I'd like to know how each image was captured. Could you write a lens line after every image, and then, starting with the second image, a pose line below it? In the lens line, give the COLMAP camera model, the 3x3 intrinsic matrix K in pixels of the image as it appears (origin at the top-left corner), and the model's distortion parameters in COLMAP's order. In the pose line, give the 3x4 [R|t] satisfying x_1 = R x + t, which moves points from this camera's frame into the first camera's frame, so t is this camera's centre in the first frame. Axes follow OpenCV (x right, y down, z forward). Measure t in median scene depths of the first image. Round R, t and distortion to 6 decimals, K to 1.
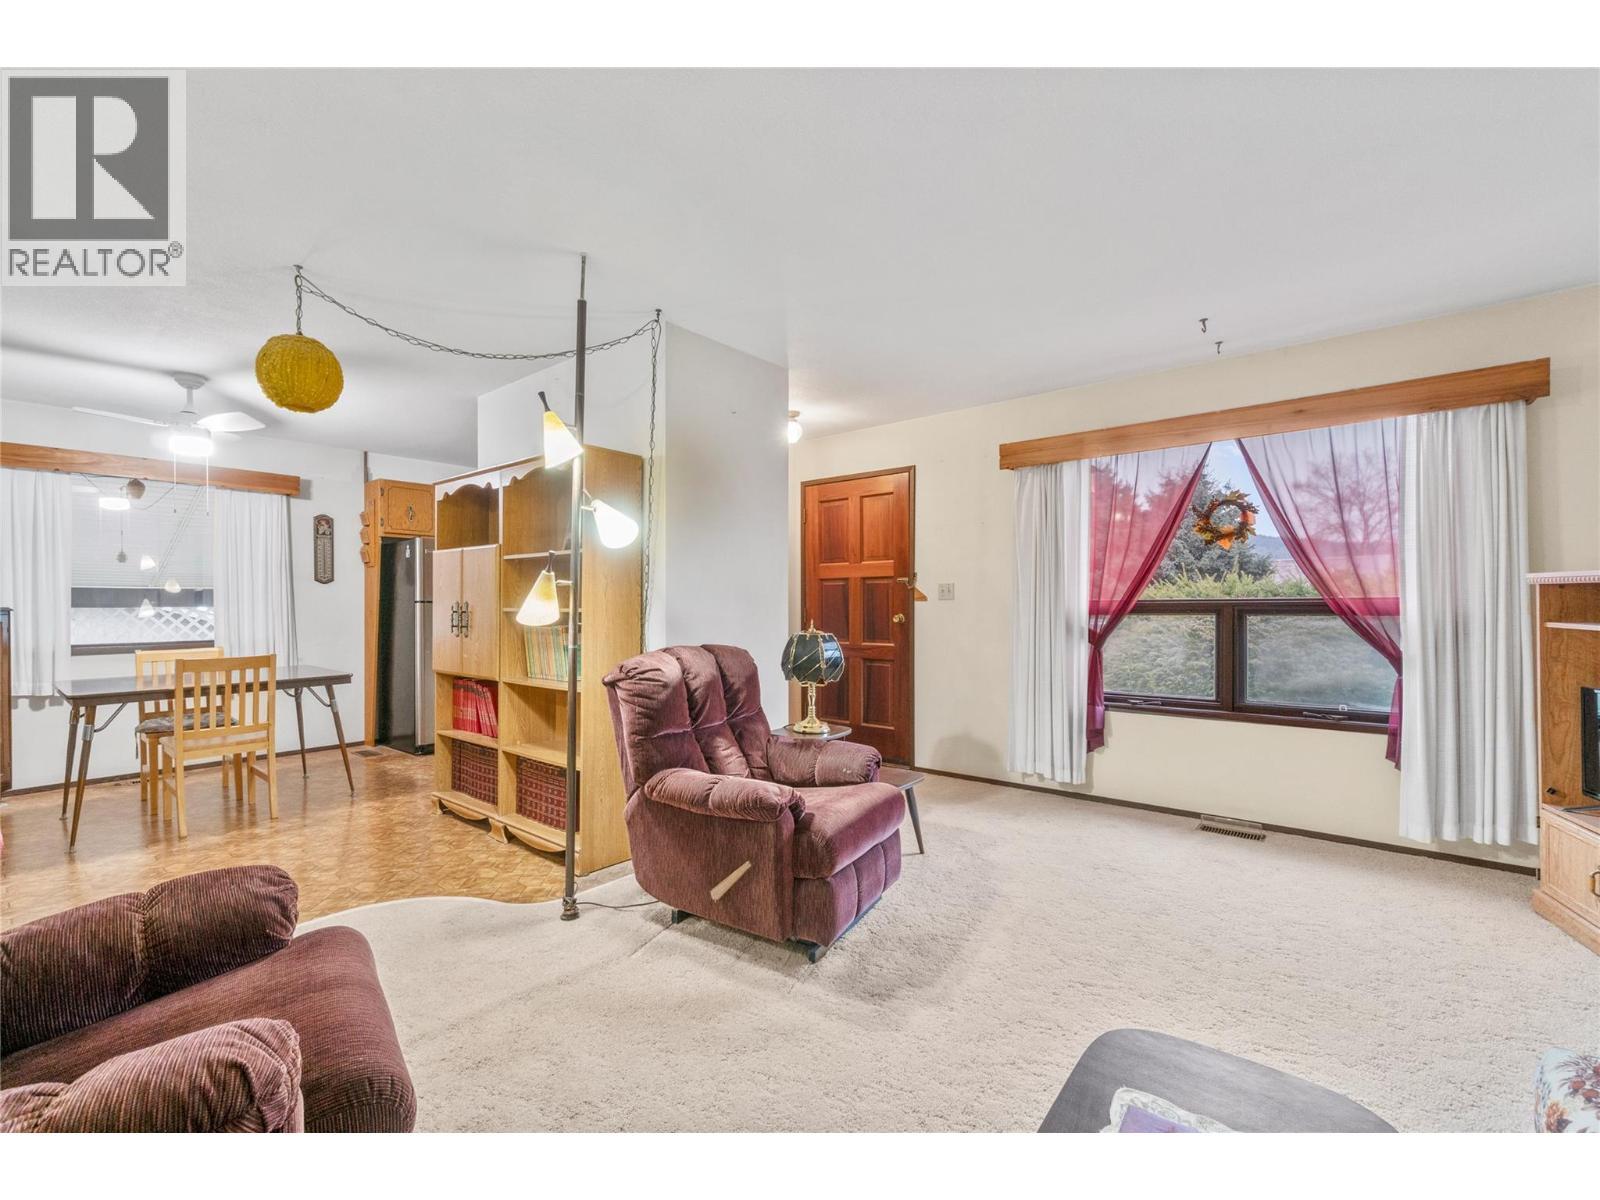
lens RADIAL K [[698.9, 0, 801.3], [0, 698.9, 603.9], [0, 0, 1]] dist [0.003999, 0.000134]
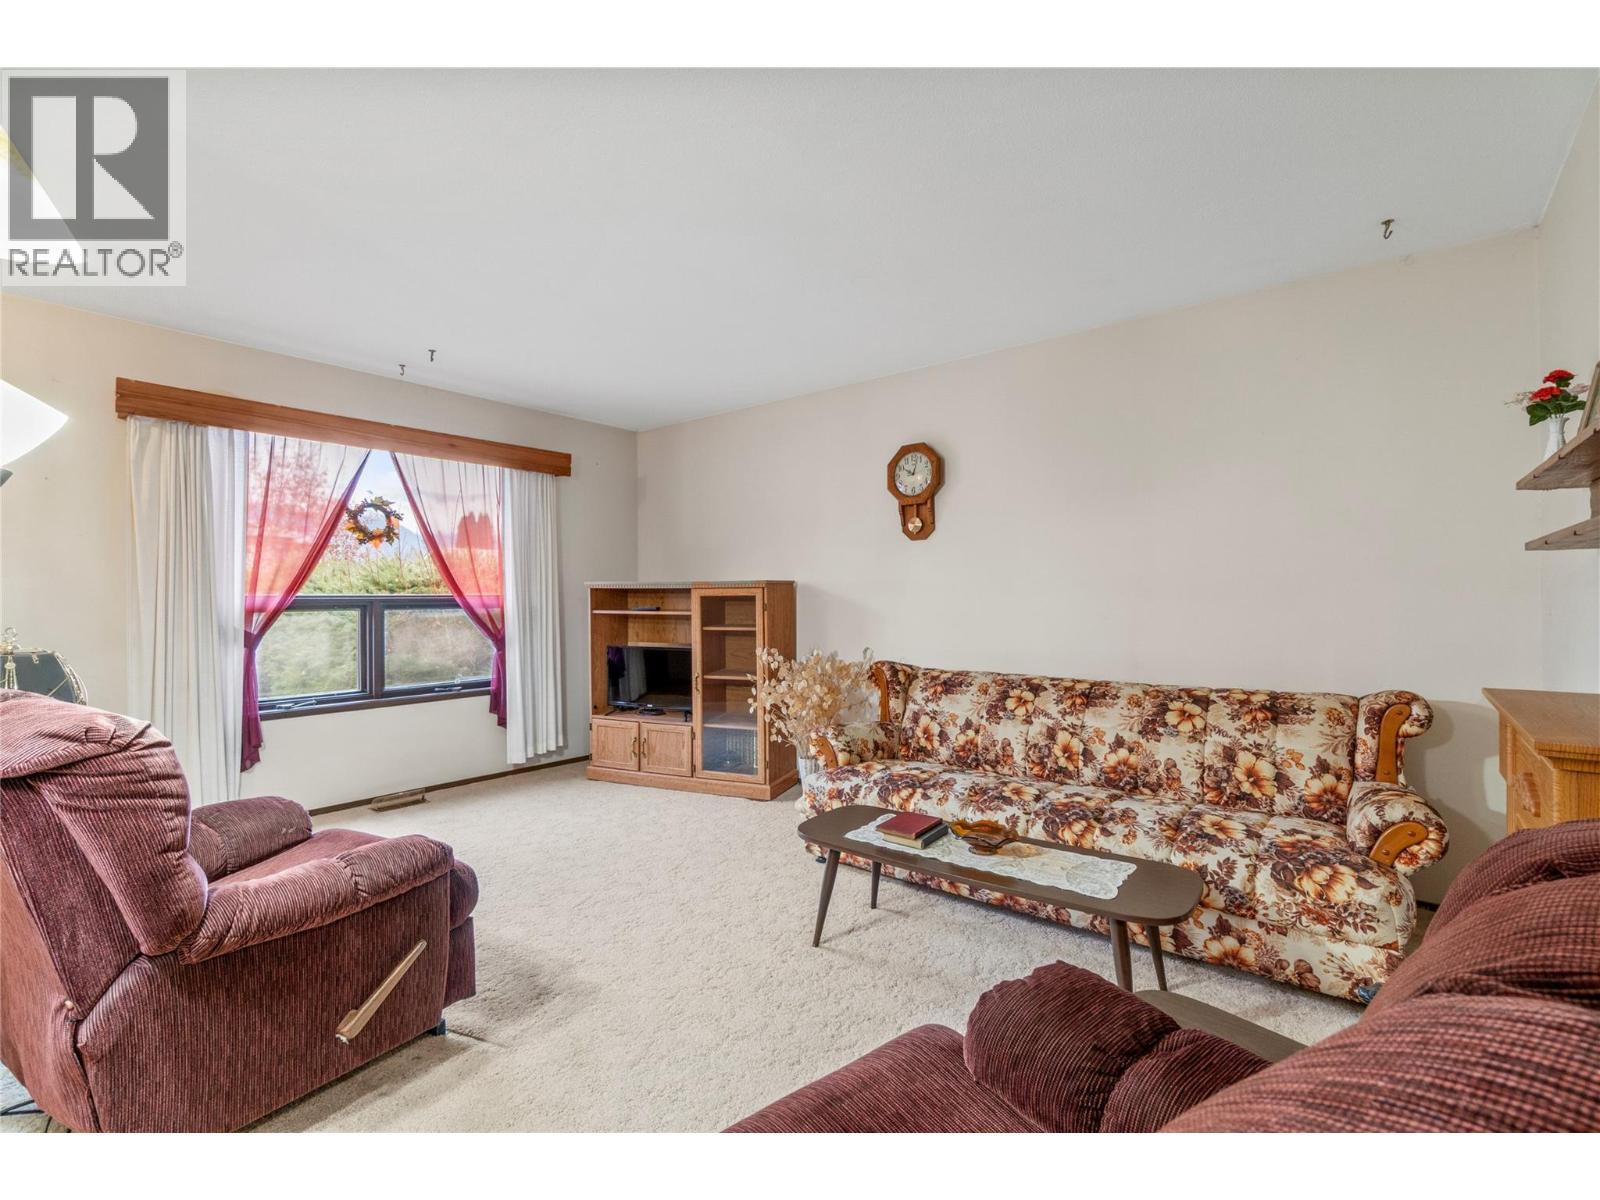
lens RADIAL K [[698.9, 0, 808.8], [0, 698.9, 596.1], [0, 0, 1]] dist [0.003999, 0.000134]
pose [[0.007181, 0.001370, 0.999973, -0.482352], [0.002173, 0.999997, -0.001386, -0.003513], [-0.999972, 0.002182, 0.007178, 0.331093]]
